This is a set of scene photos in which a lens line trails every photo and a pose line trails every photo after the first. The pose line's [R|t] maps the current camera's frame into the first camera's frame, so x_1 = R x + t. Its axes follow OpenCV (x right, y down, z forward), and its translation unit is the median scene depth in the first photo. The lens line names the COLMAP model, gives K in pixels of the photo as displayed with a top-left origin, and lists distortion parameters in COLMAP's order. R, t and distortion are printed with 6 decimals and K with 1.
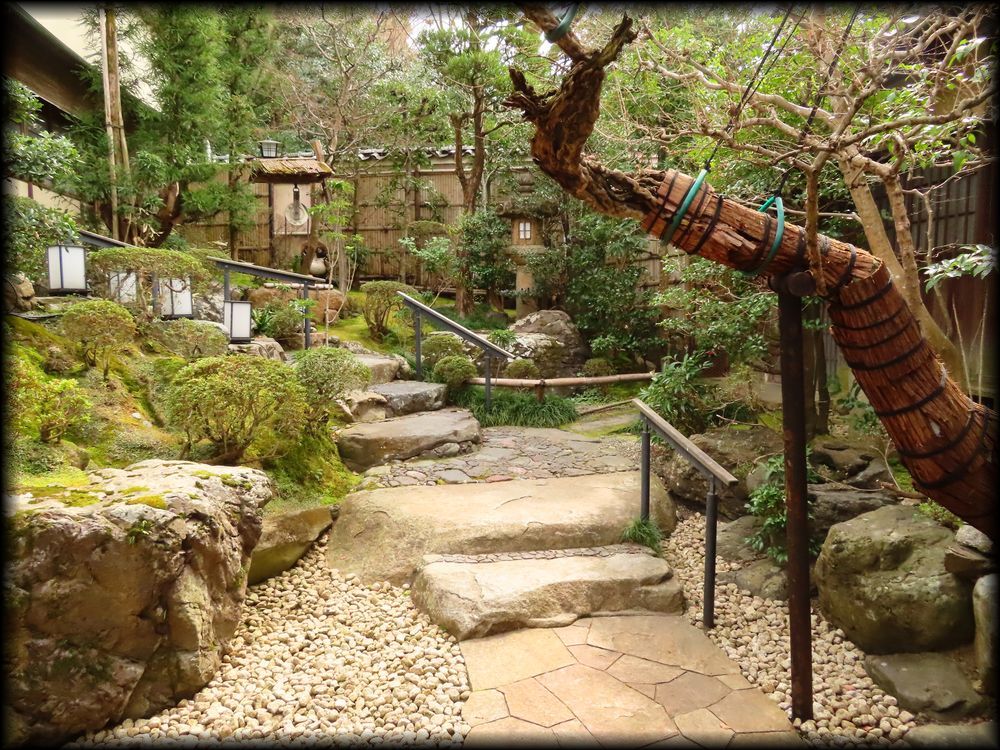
lens RADIAL K [[720.4, 0, 502.5], [0, 720.4, 373.3], [0, 0, 1]] dist [-0.021755, 0.000408]
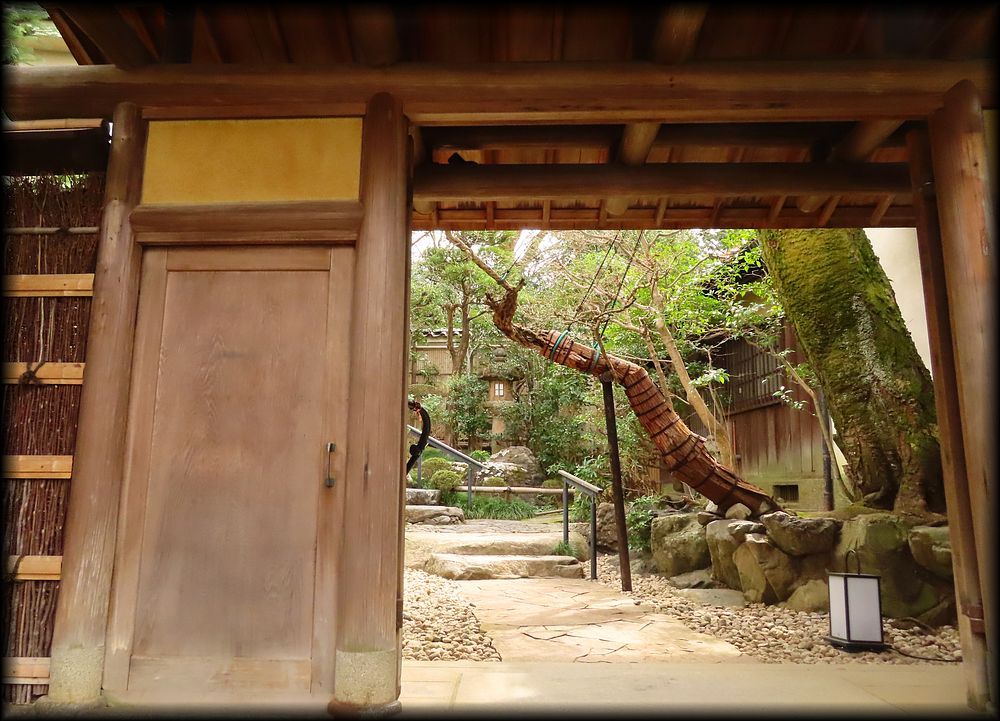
lens RADIAL K [[749.0, 0, 499.3], [0, 749.0, 358.3], [0, 0, 1]] dist [-0.001844, -0.000193]
pose [[0.999621, 0.017826, 0.021000, 0.001889], [-0.011456, 0.962356, -0.271551, 0.159365], [-0.025051, 0.271207, 0.962195, -0.449441]]
